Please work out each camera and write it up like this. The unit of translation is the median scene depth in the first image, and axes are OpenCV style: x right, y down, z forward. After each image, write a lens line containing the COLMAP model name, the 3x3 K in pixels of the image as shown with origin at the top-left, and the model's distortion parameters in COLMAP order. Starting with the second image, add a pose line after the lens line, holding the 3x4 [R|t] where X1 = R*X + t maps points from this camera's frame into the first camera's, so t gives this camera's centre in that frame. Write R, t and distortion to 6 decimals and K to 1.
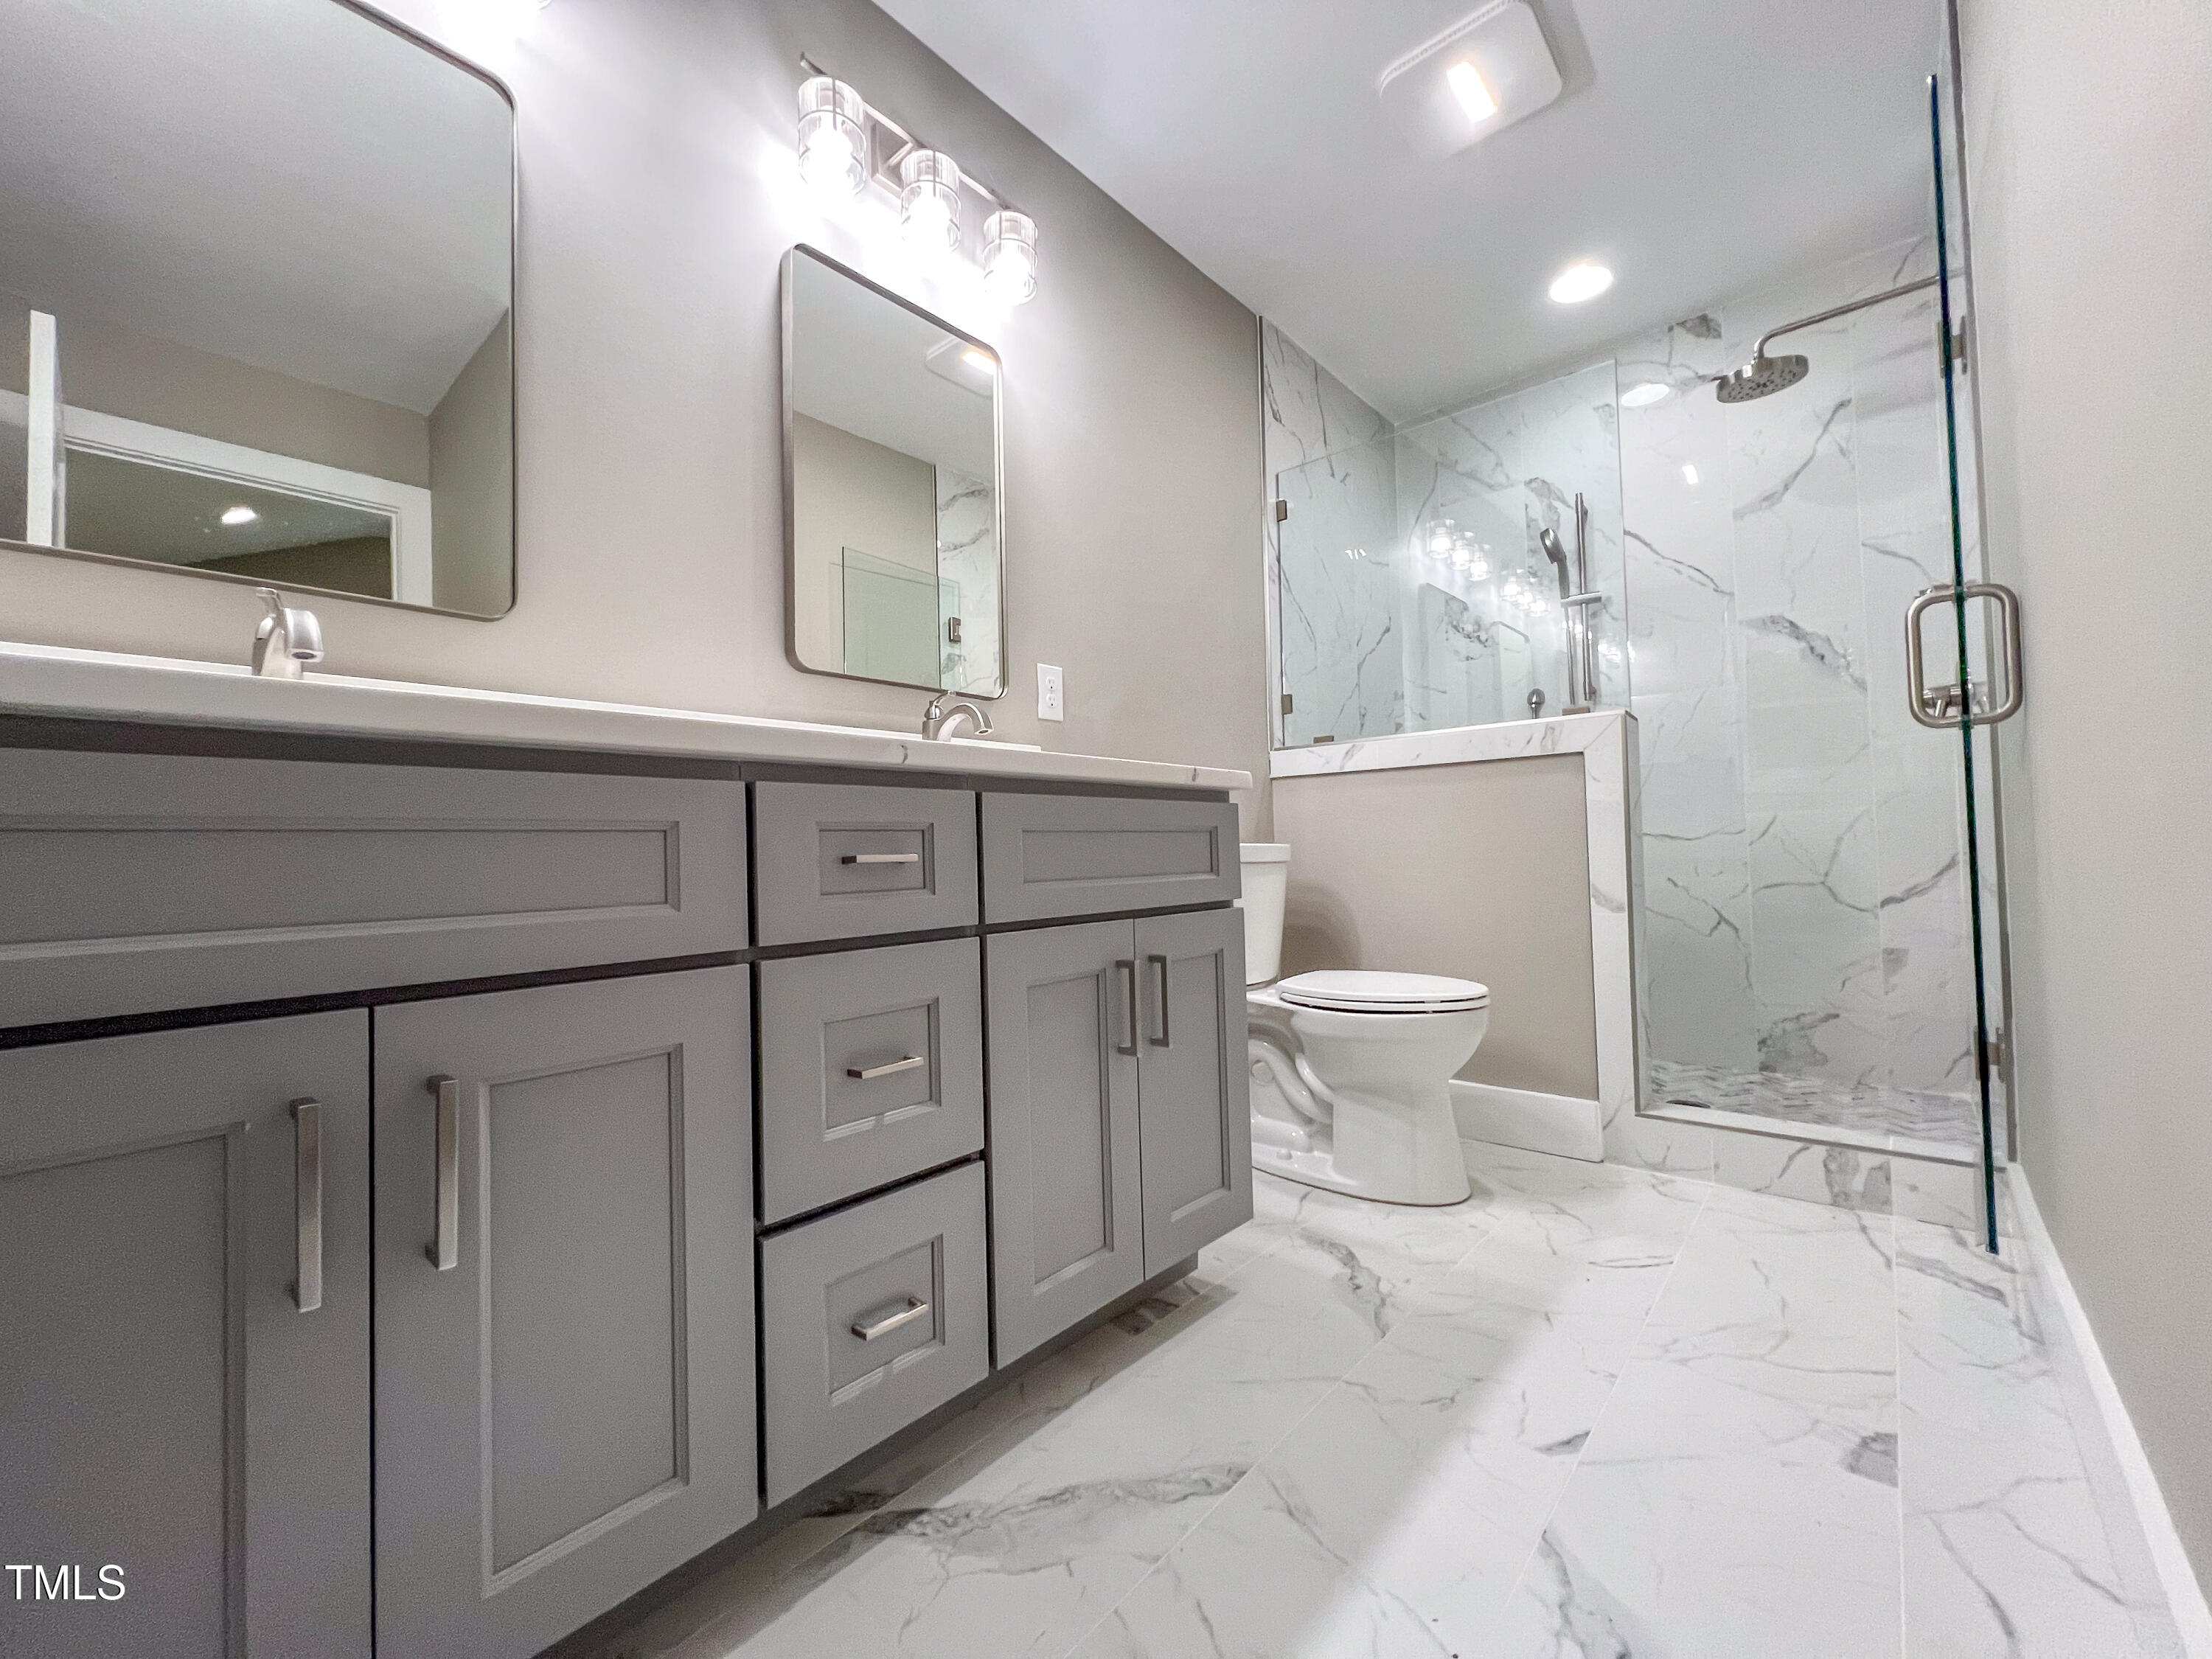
lens RADIAL K [[898.4, 0, 1106.0], [0, 898.4, 829.5], [0, 0, 1]] dist [0.000931, 0.000781]
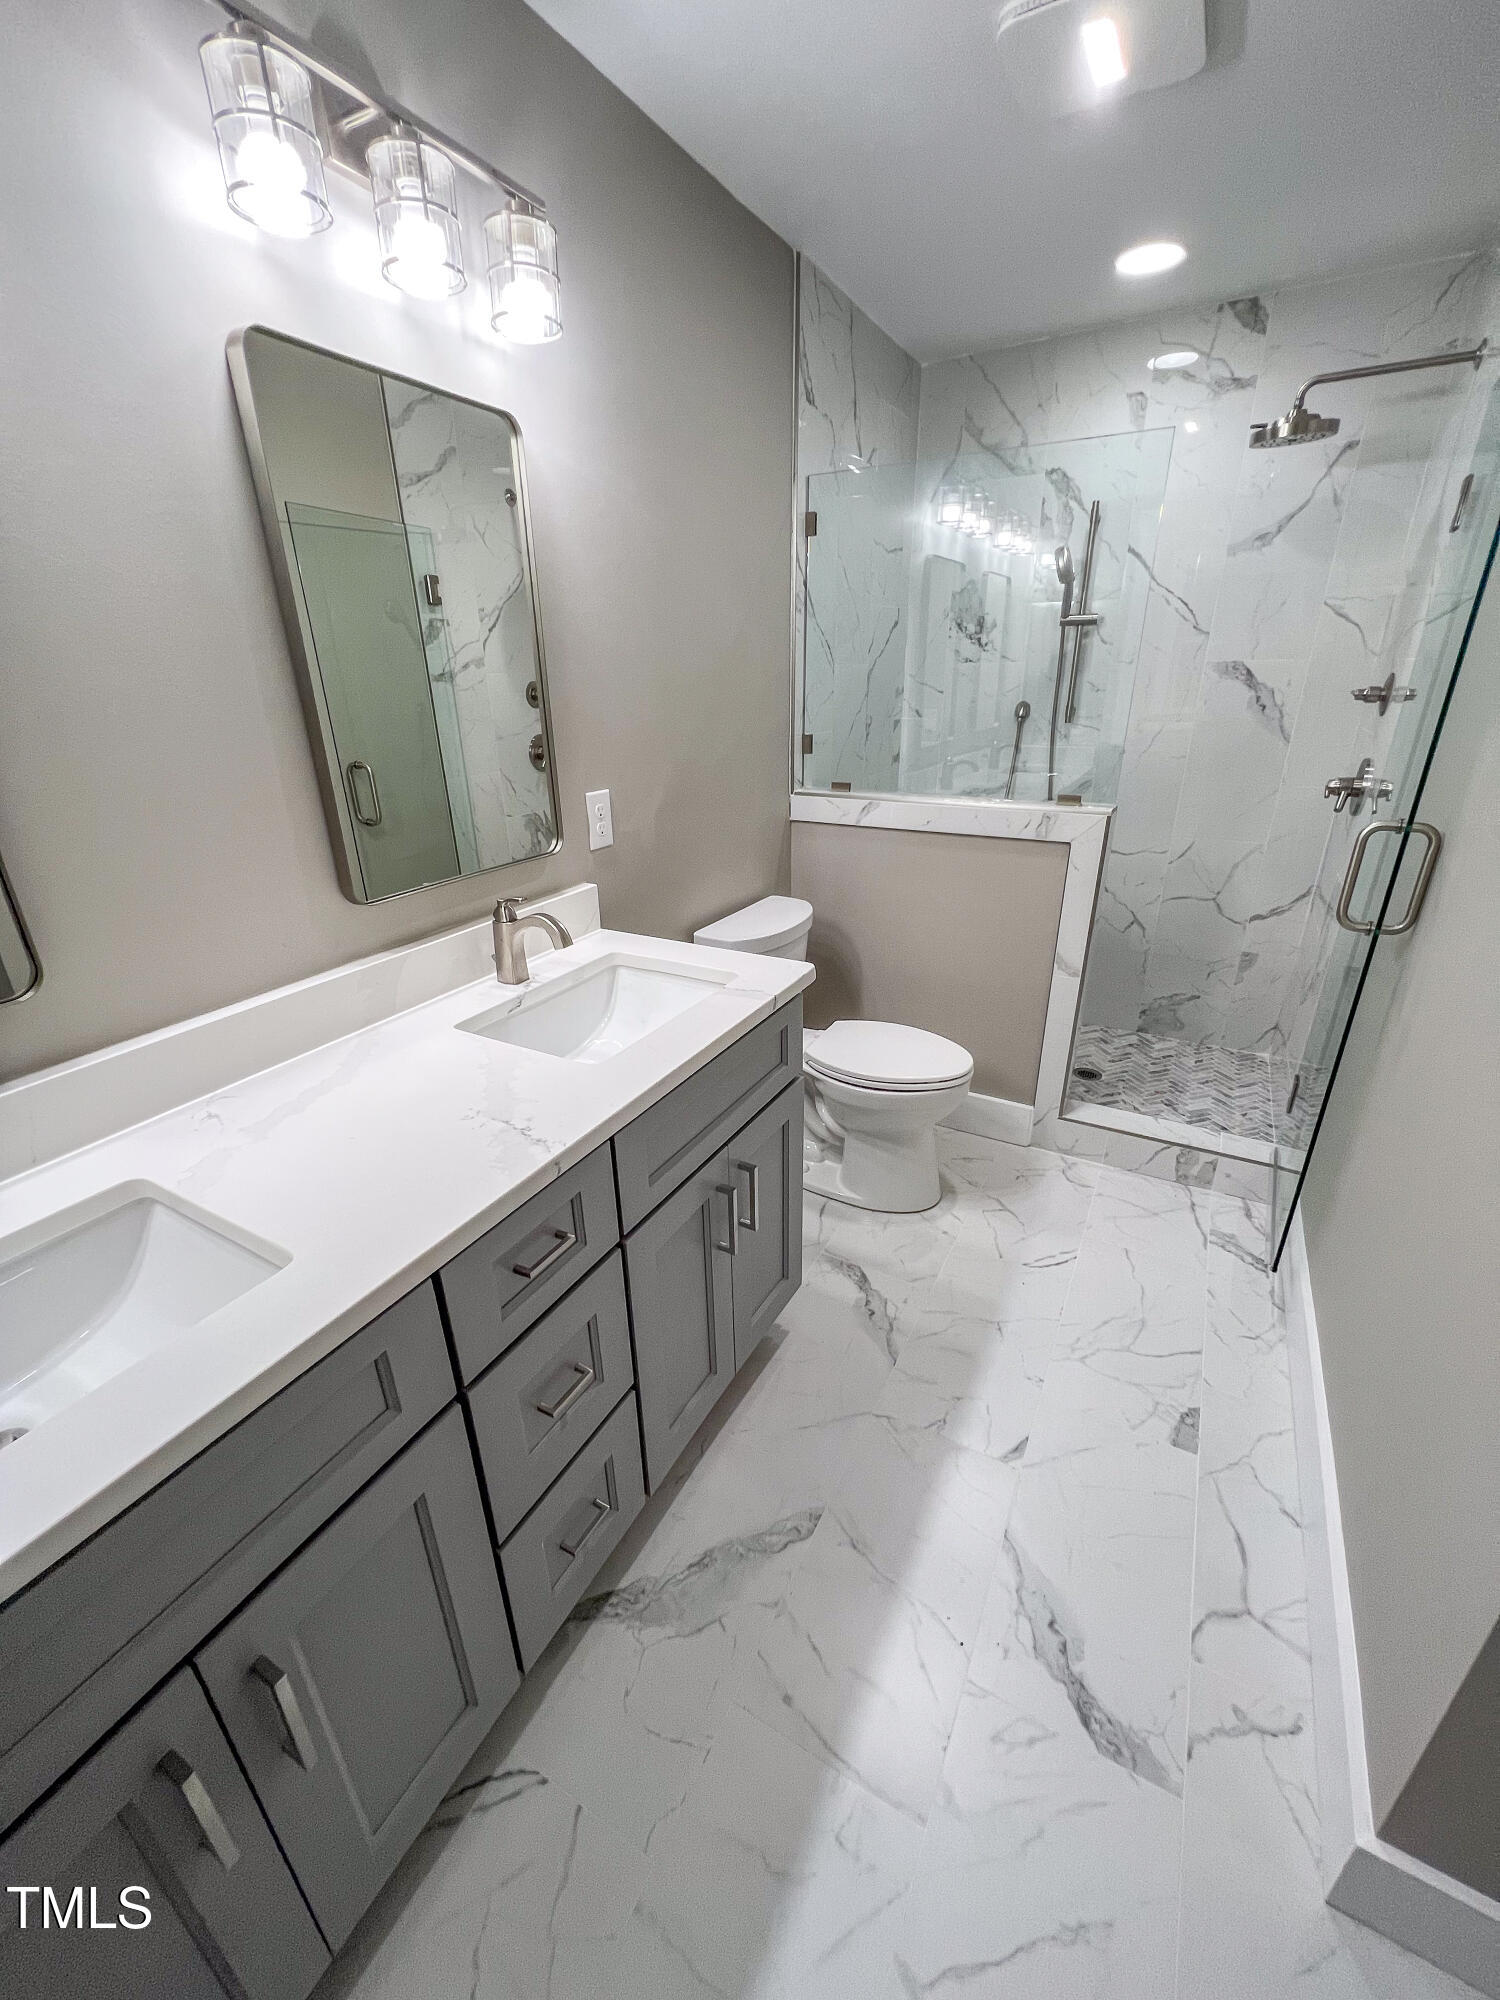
lens RADIAL K [[812.3, 0, 750.0], [0, 812.3, 1000.0], [0, 0, 1]] dist [0.000931, 0.000781]
pose [[0.977056, -0.070794, 0.200873, -0.089099], [-0.018563, 0.911246, 0.411443, -0.323515], [-0.212173, -0.405732, 0.889024, 0.087942]]
